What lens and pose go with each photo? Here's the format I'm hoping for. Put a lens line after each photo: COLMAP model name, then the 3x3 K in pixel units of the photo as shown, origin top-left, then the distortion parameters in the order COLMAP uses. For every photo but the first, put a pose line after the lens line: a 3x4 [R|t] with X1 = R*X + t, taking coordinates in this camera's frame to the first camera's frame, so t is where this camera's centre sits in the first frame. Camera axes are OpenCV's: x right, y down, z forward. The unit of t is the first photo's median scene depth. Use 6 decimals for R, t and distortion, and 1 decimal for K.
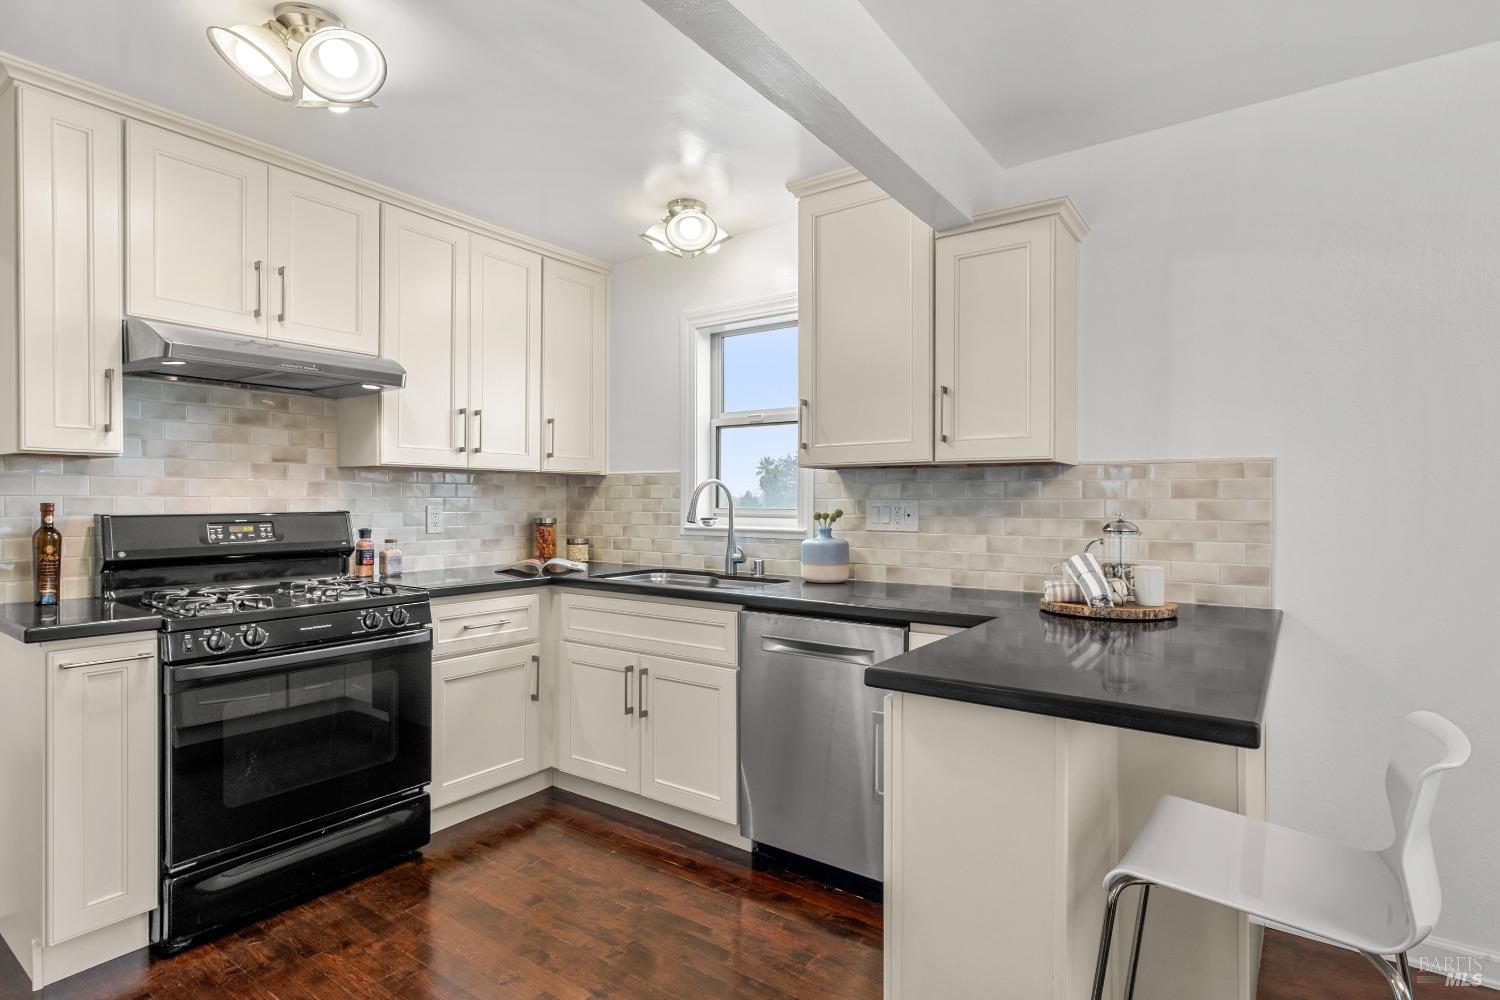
lens RADIAL K [[730.0, 0, 752.4], [0, 730.0, 500.7], [0, 0, 1]] dist [-0.008434, 0.002407]
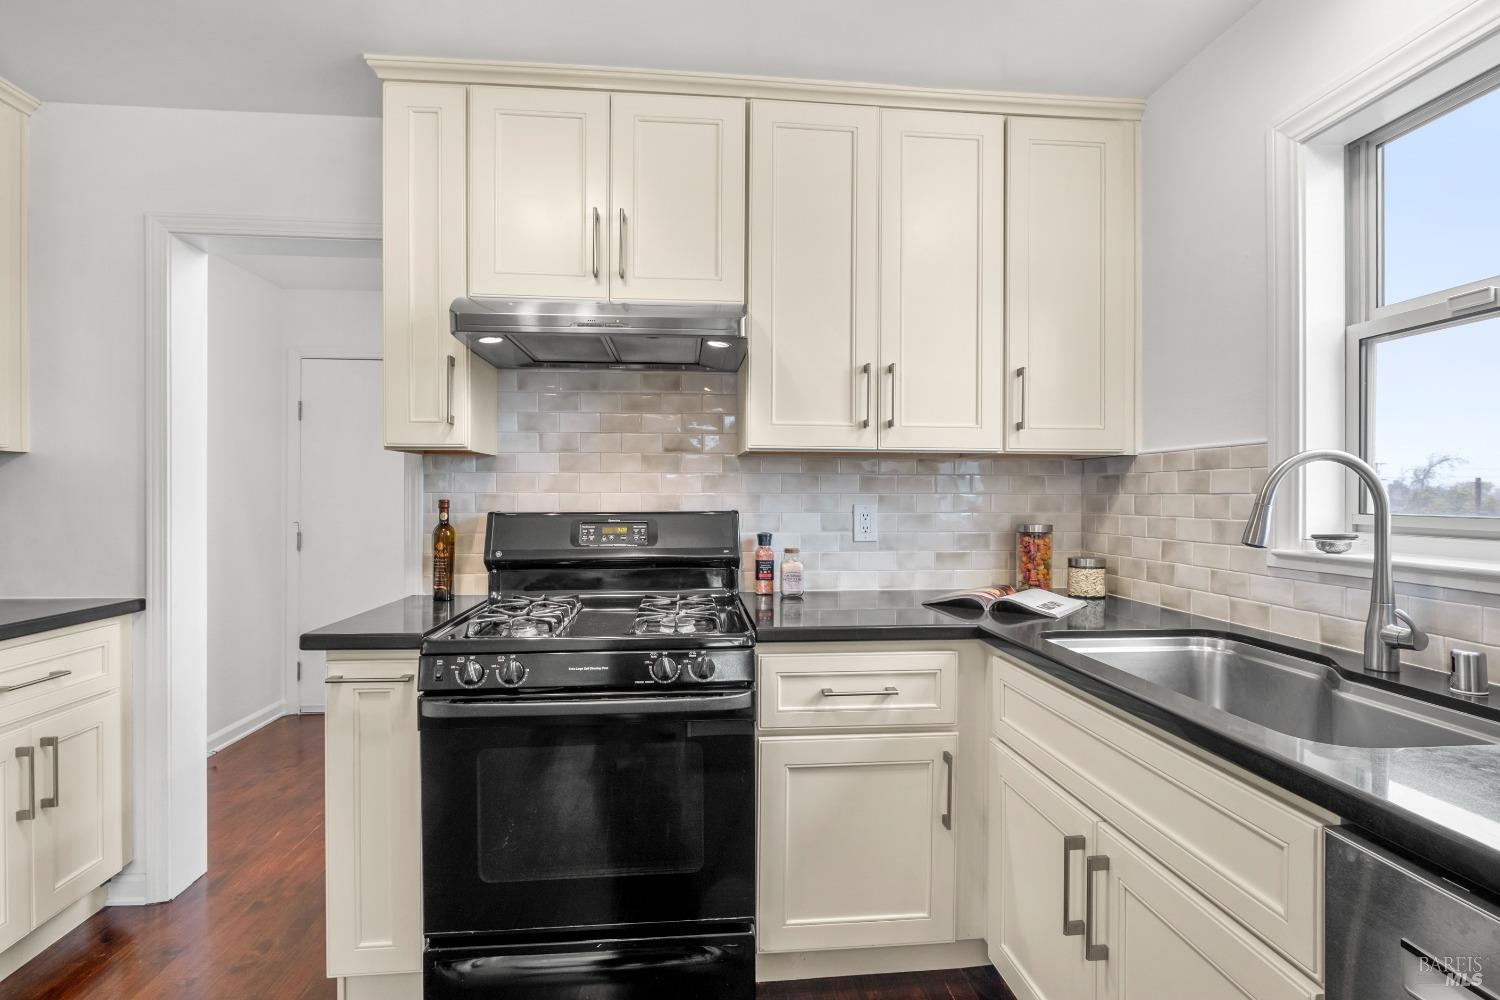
lens RADIAL K [[730.0, 0, 745.2], [0, 730.0, 495.4], [0, 0, 1]] dist [-0.008434, 0.002407]
pose [[0.658442, -0.001967, -0.752629, 0.047850], [-0.000534, 0.999995, -0.003080, -0.000054], [0.752631, 0.002430, 0.658438, 0.464862]]
